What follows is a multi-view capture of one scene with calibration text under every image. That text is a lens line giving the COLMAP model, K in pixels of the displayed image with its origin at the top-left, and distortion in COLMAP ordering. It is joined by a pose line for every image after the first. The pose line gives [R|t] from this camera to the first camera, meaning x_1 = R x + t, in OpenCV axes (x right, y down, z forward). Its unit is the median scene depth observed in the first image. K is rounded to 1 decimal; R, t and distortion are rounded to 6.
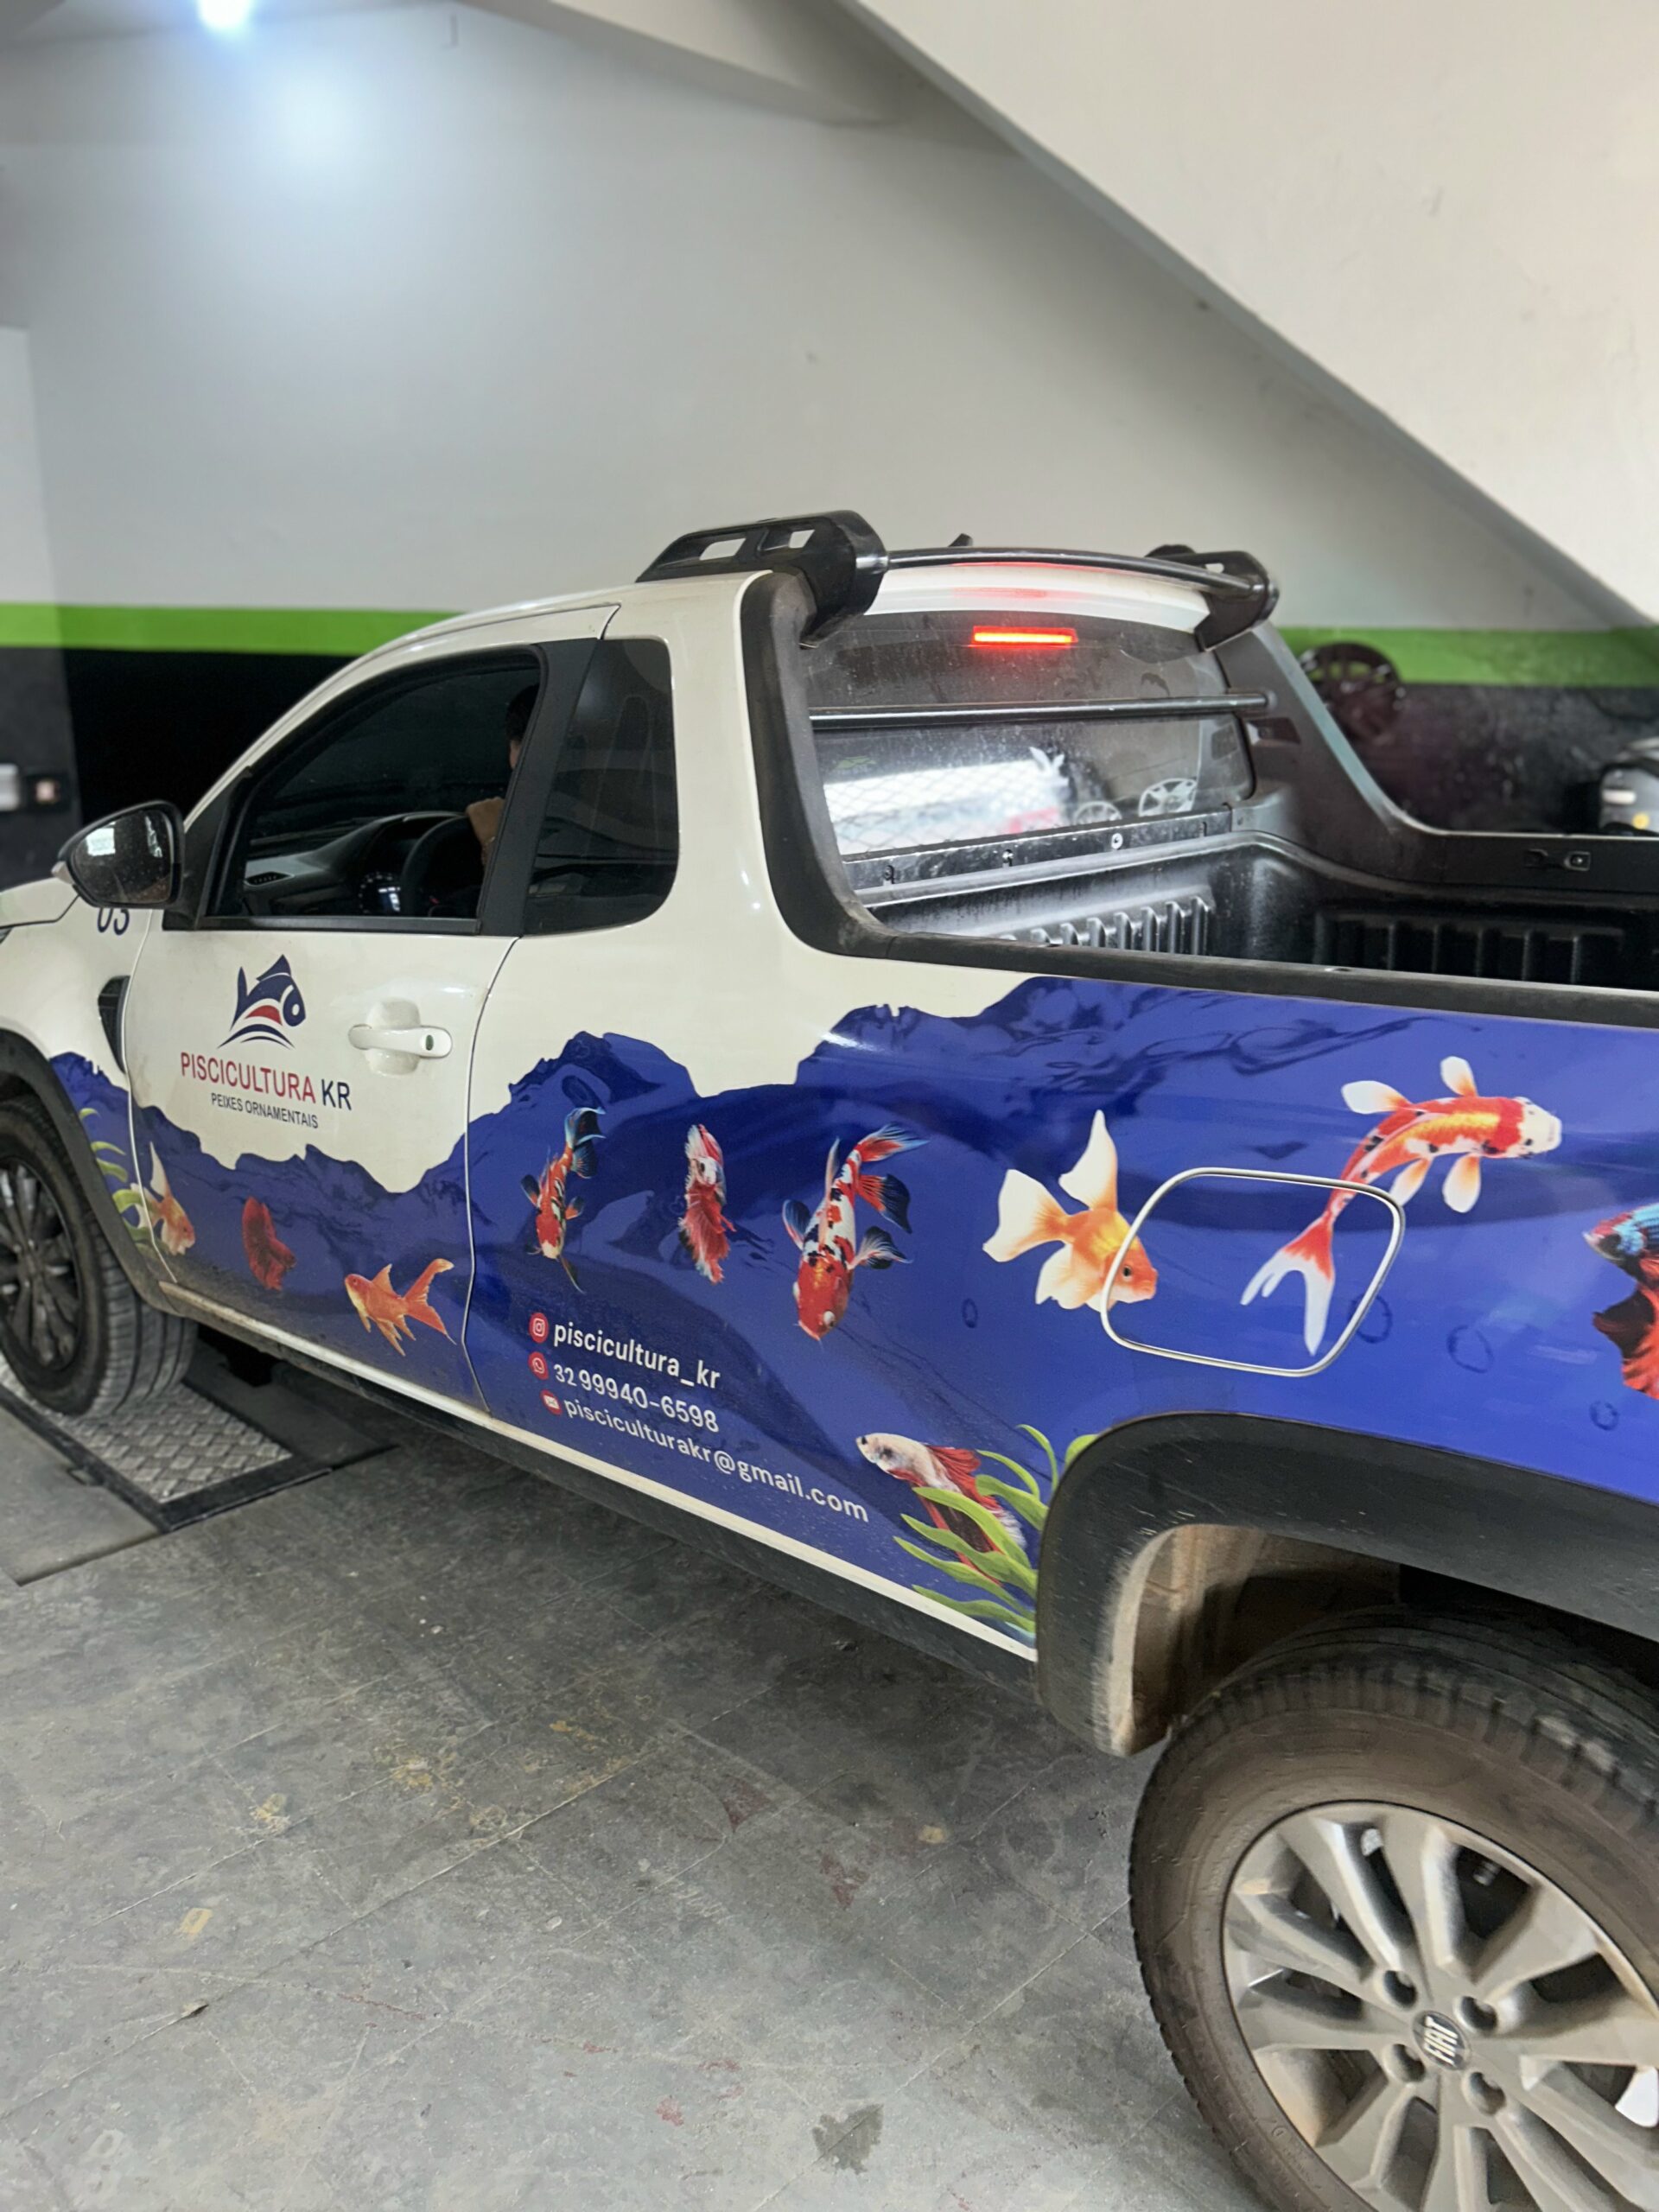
lens RADIAL K [[1640.4, 0, 825.9], [0, 1640.4, 1097.6], [0, 0, 1]] dist [0.071070, -0.010262]
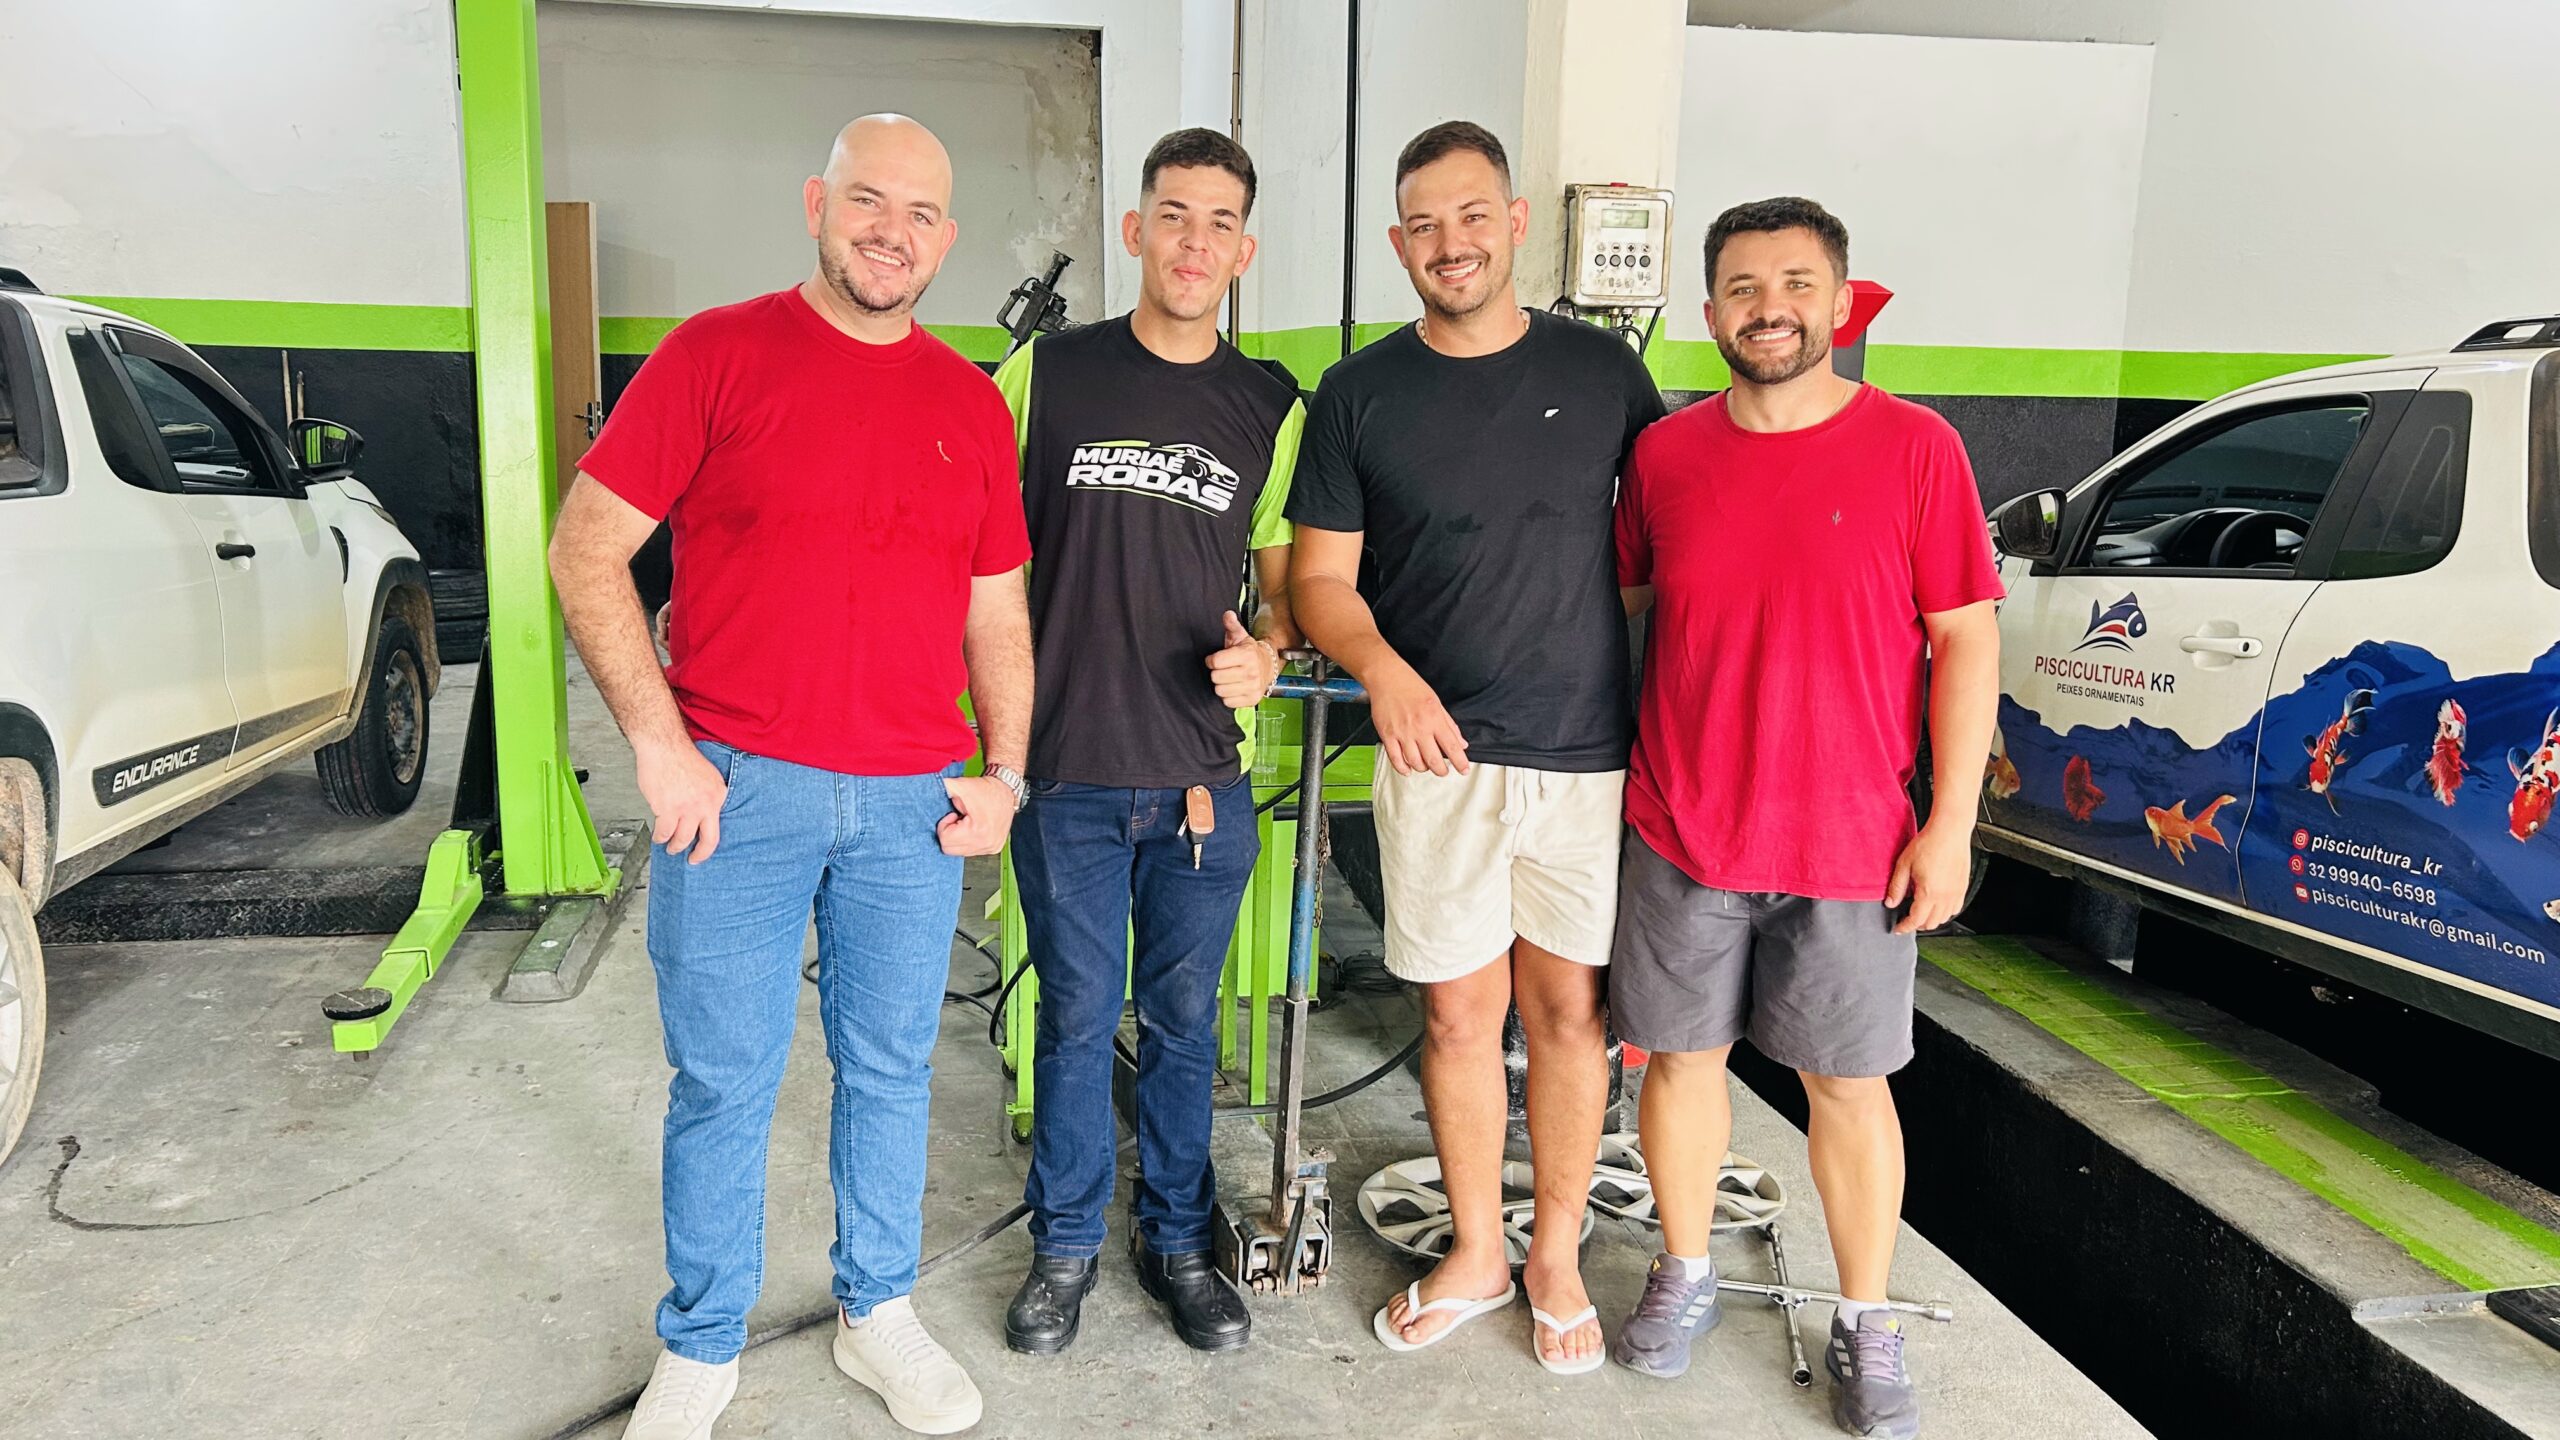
lens RADIAL K [[1913.4, 0, 1287.0], [0, 1913.4, 723.6], [0, 0, 1]] dist [0.034328, -0.026217]
pose [[0.817648, 0.119425, -0.563196, 0.048389], [-0.165825, 0.985644, -0.031741, 0.256047], [0.551321, 0.119345, 0.825713, -1.012882]]
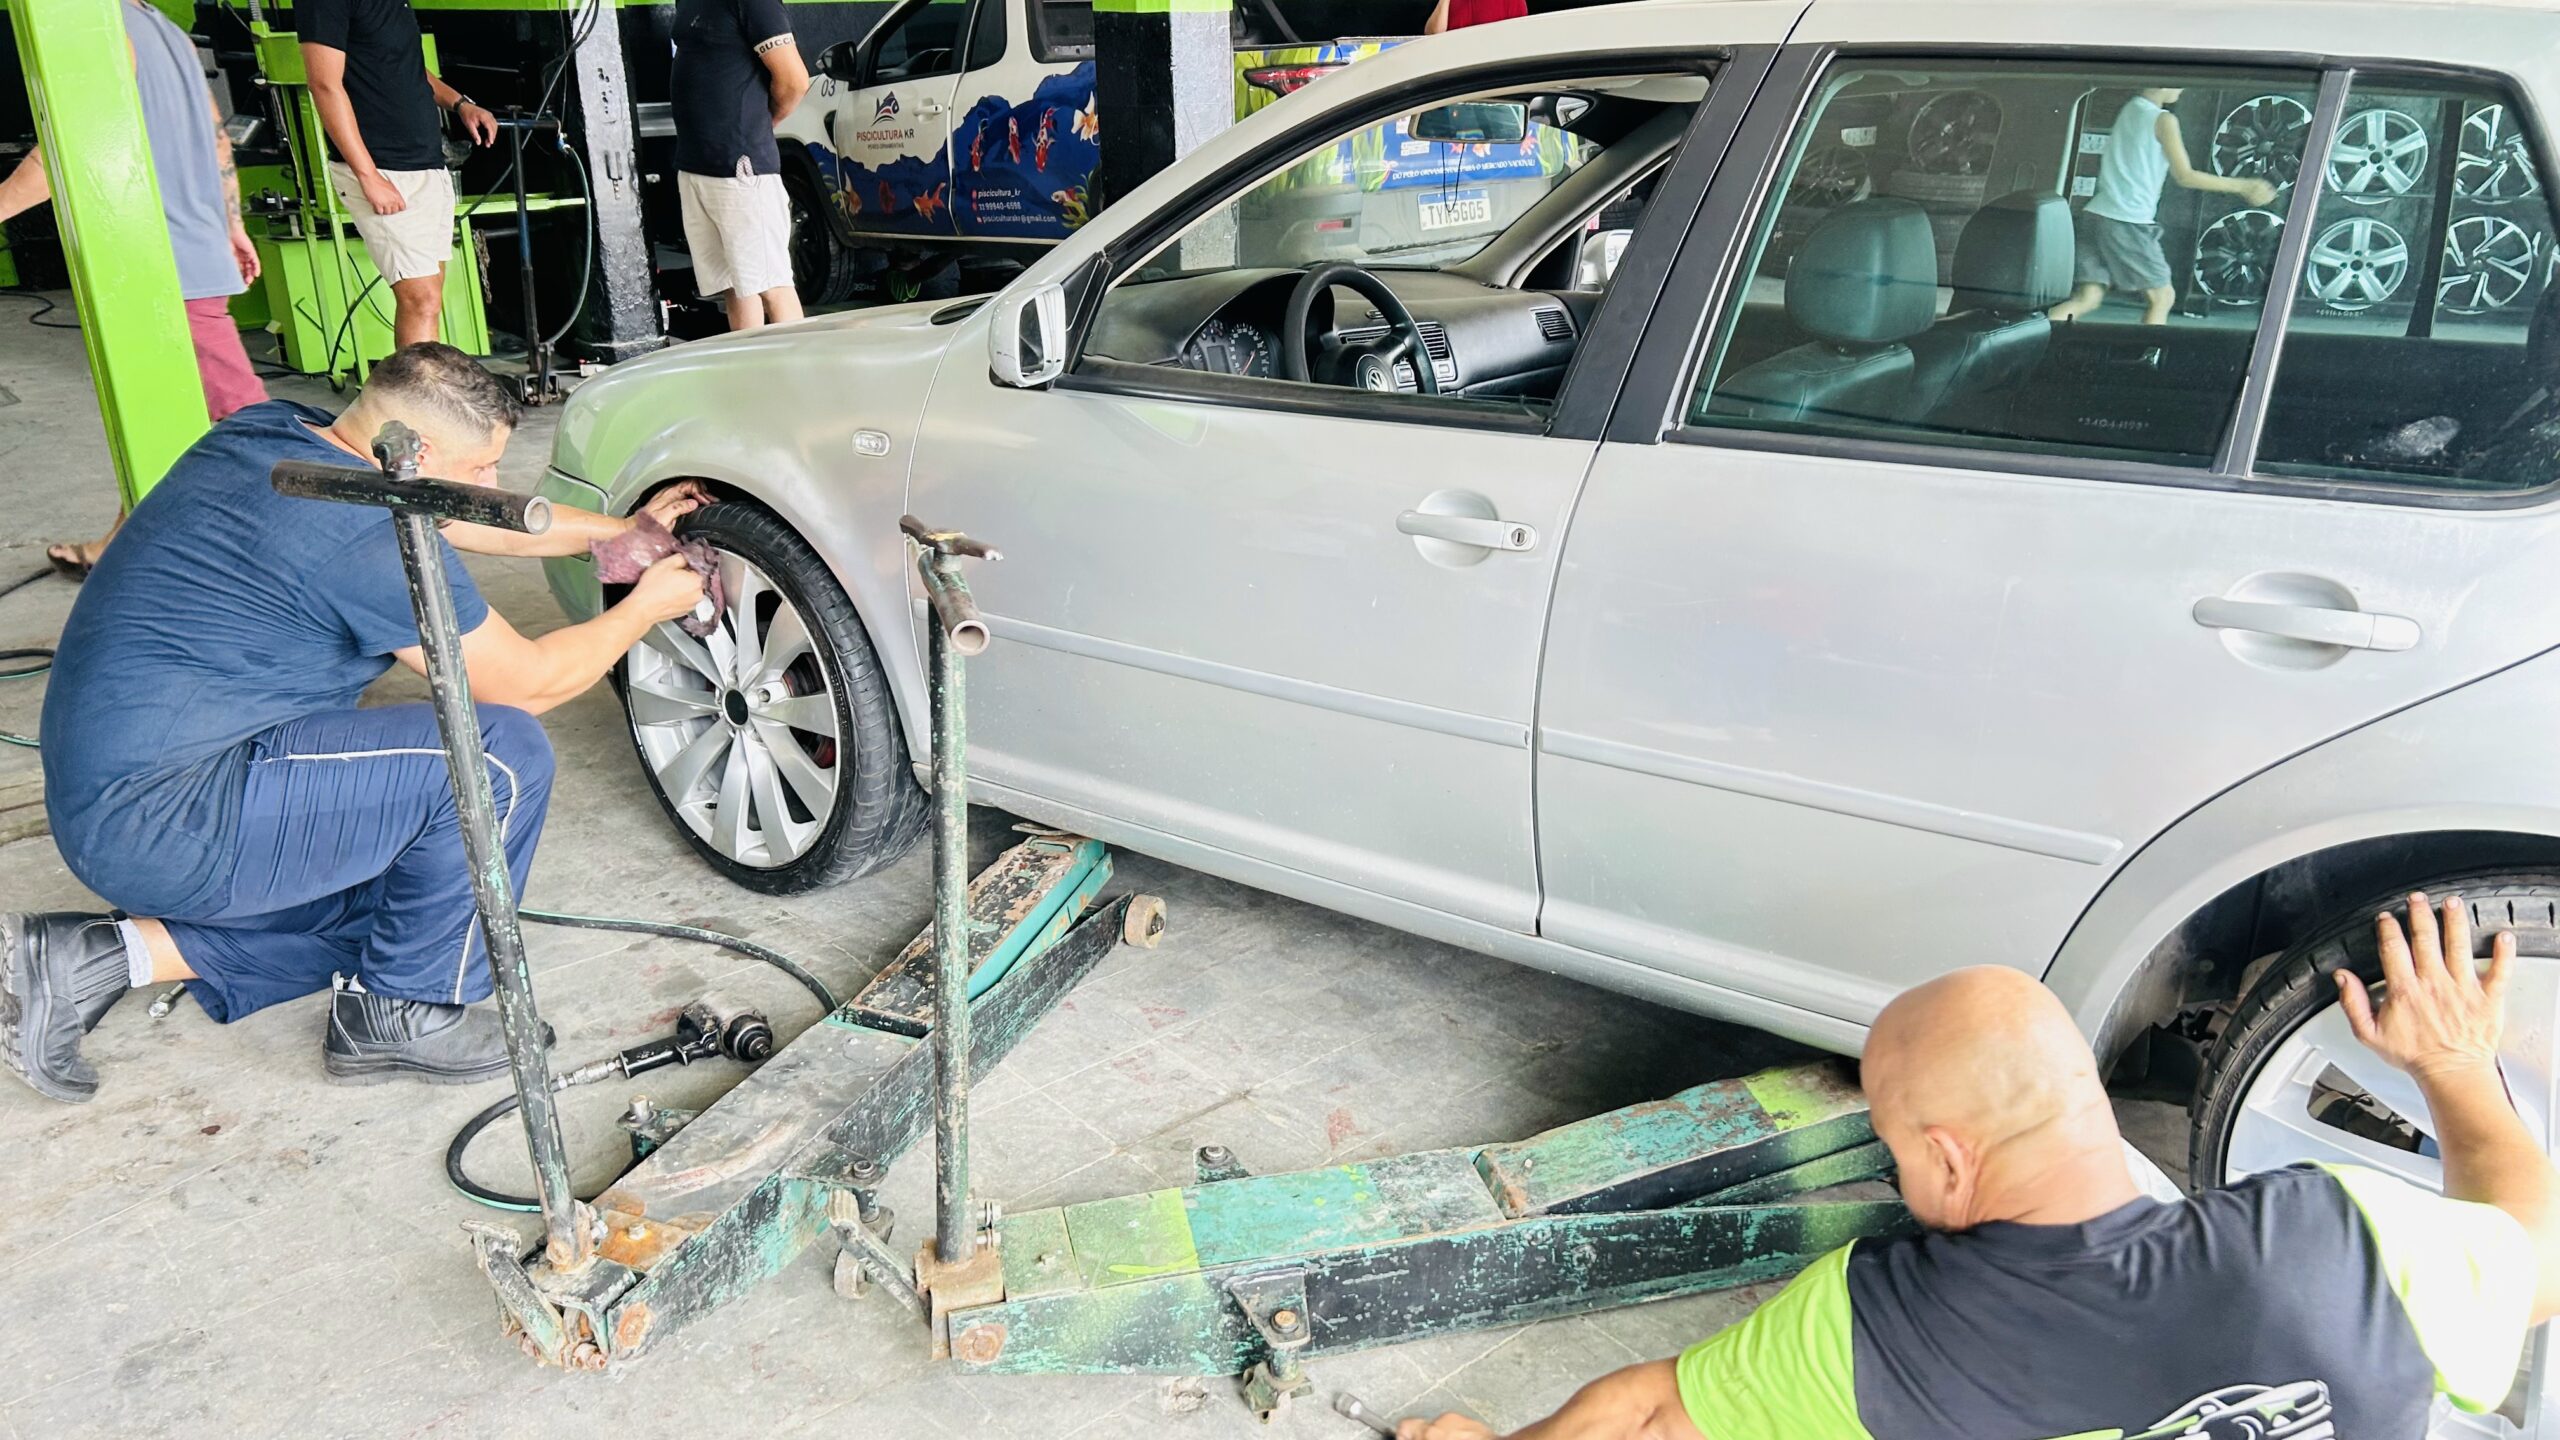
lens RADIAL K [[1913.4, 0, 1302.7], [0, 1913.4, 717.5], [0, 0, 1]] dist [0.034328, -0.026217]
pose [[0.997706, 0.002999, -0.067637, 0.787141], [0.003503, 0.995394, 0.095802, 0.858946], [0.067612, -0.095819, 0.993100, -3.034189]]
